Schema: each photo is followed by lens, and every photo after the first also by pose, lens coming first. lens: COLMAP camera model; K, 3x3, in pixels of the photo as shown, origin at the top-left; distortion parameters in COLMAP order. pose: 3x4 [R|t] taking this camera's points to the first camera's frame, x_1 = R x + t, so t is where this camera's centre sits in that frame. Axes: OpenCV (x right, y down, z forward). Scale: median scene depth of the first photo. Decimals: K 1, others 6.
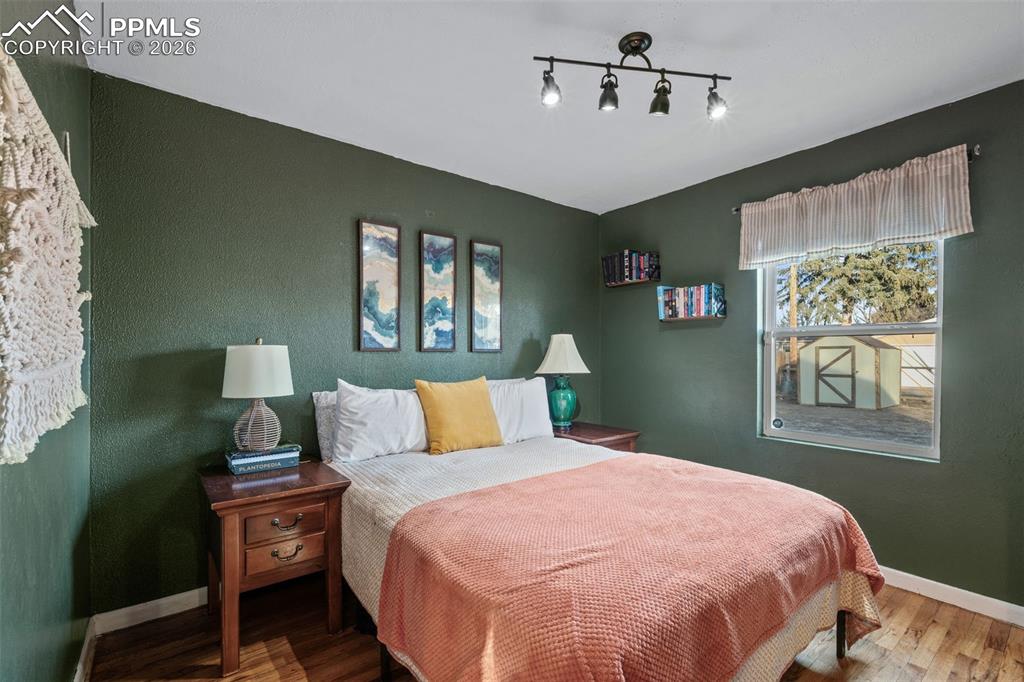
lens RADIAL K [[453.9, 0, 514.6], [0, 453.9, 357.1], [0, 0, 1]] dist [0.000406, 0.000025]
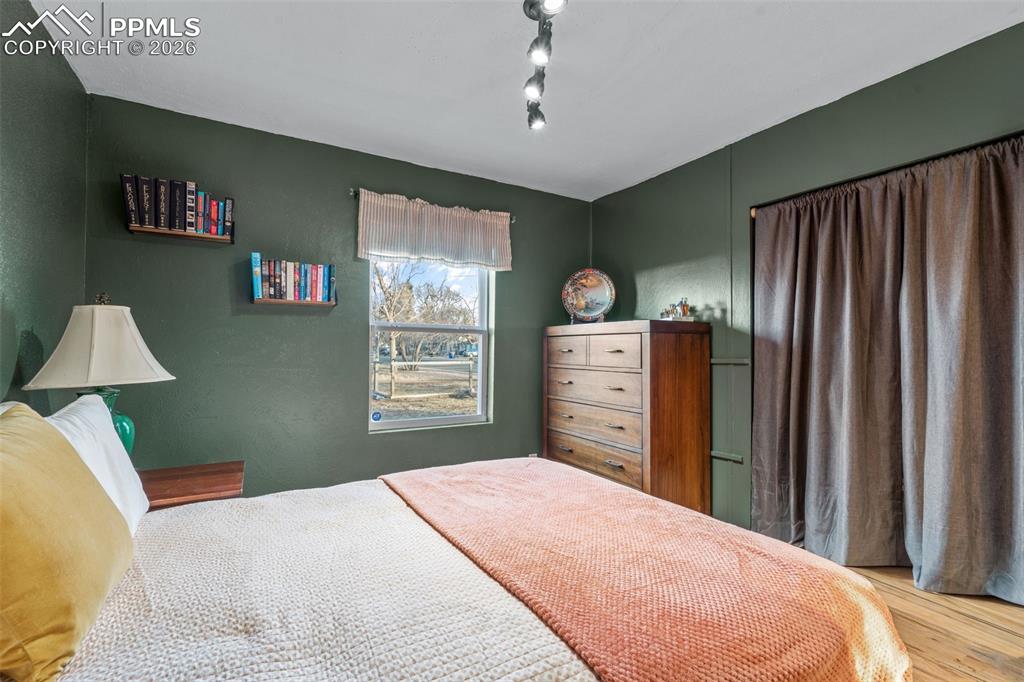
lens RADIAL K [[449.1, 0, 512.0], [0, 449.1, 341.0], [0, 0, 1]] dist [0.000577, 0.000061]
pose [[0.125380, 0.018808, 0.991930, -0.344789], [0.003175, 0.999808, -0.019358, -0.000827], [-0.992104, 0.005576, 0.125296, 0.522052]]
